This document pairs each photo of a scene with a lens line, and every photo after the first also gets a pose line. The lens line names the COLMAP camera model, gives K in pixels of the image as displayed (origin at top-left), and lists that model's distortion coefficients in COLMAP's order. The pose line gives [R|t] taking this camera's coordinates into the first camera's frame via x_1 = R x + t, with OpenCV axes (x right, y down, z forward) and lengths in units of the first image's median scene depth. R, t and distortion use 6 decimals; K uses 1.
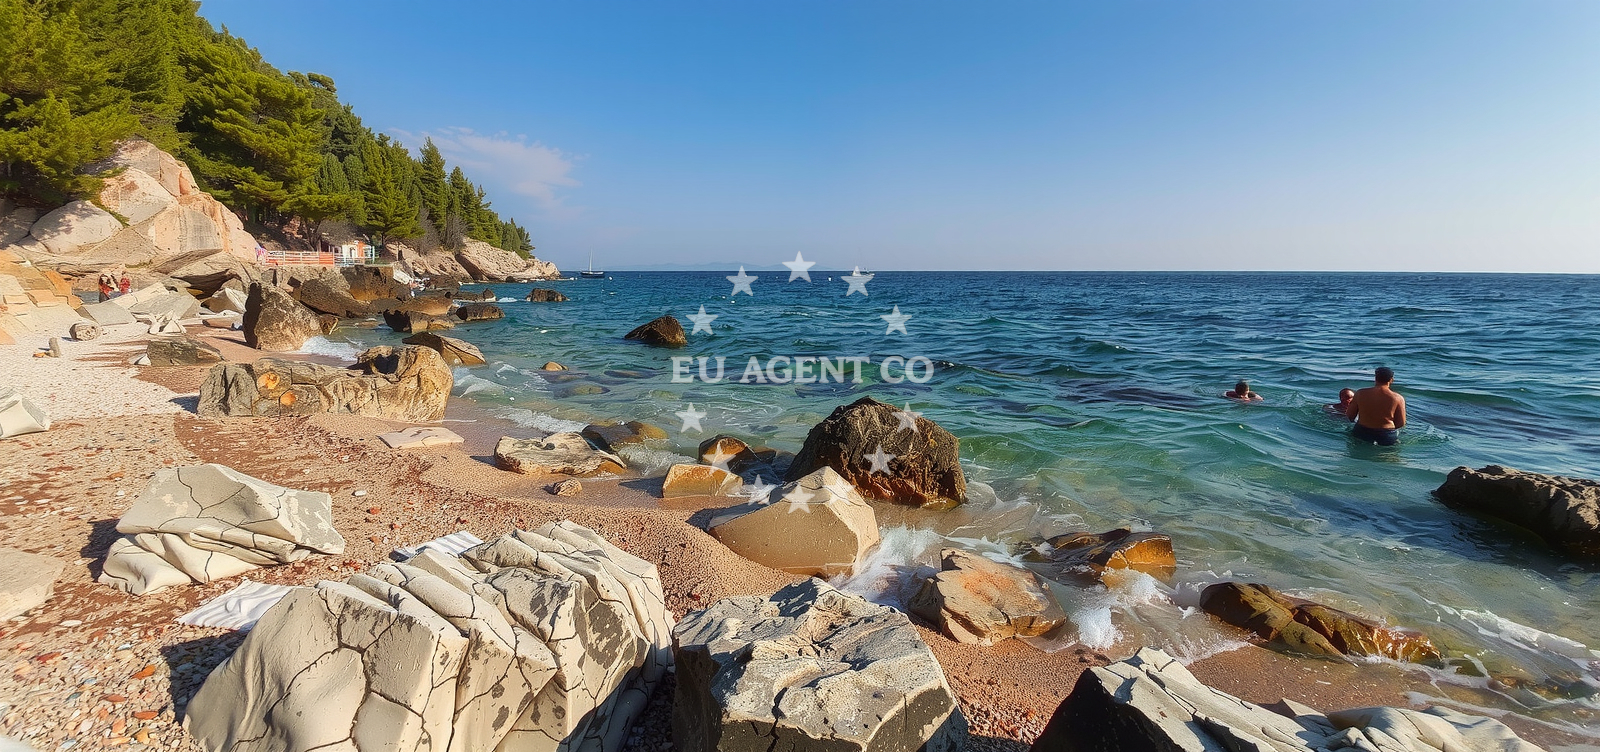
lens RADIAL K [[2389.1, 0, 799.6], [0, 2389.1, 376.3], [0, 0, 1]] dist [-0.004793, 0.000000]
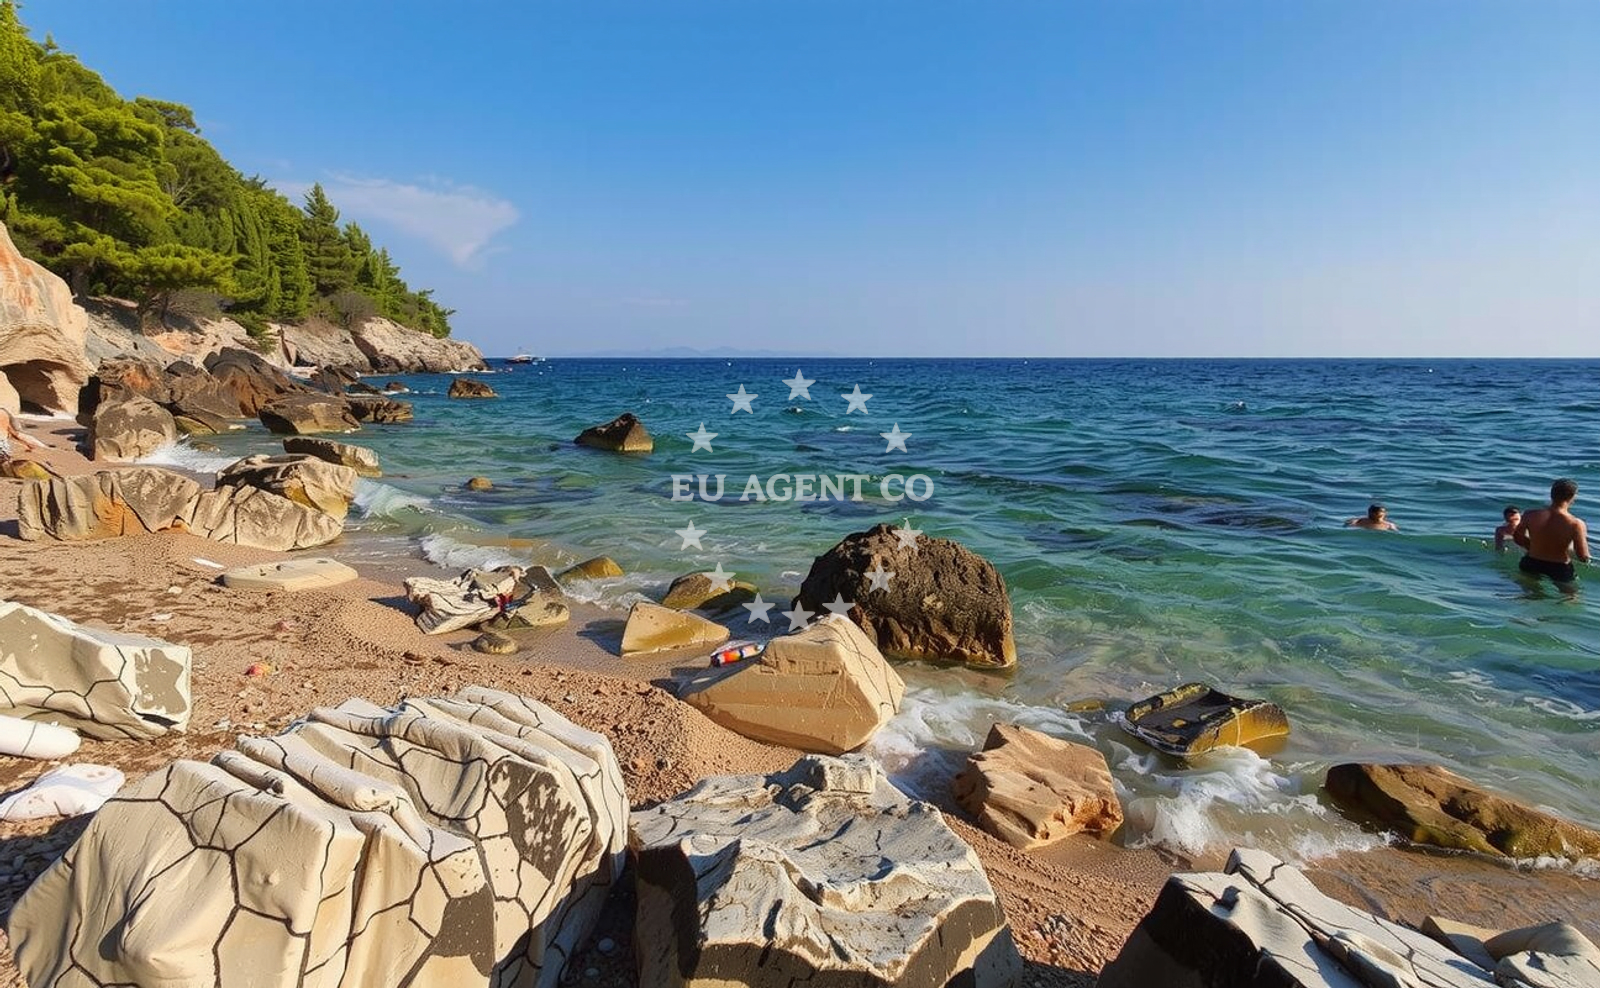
lens RADIAL K [[1104.5, 0, 802.7], [0, 1104.5, 493.4], [0, 0, 1]] dist [0.006527, 0.001417]
pose [[0.999999, 0.000538, 0.001482, 0.000443], [-0.000538, 1.000000, -0.000044, -0.000569], [-0.001482, 0.000043, 0.999999, 0.643967]]
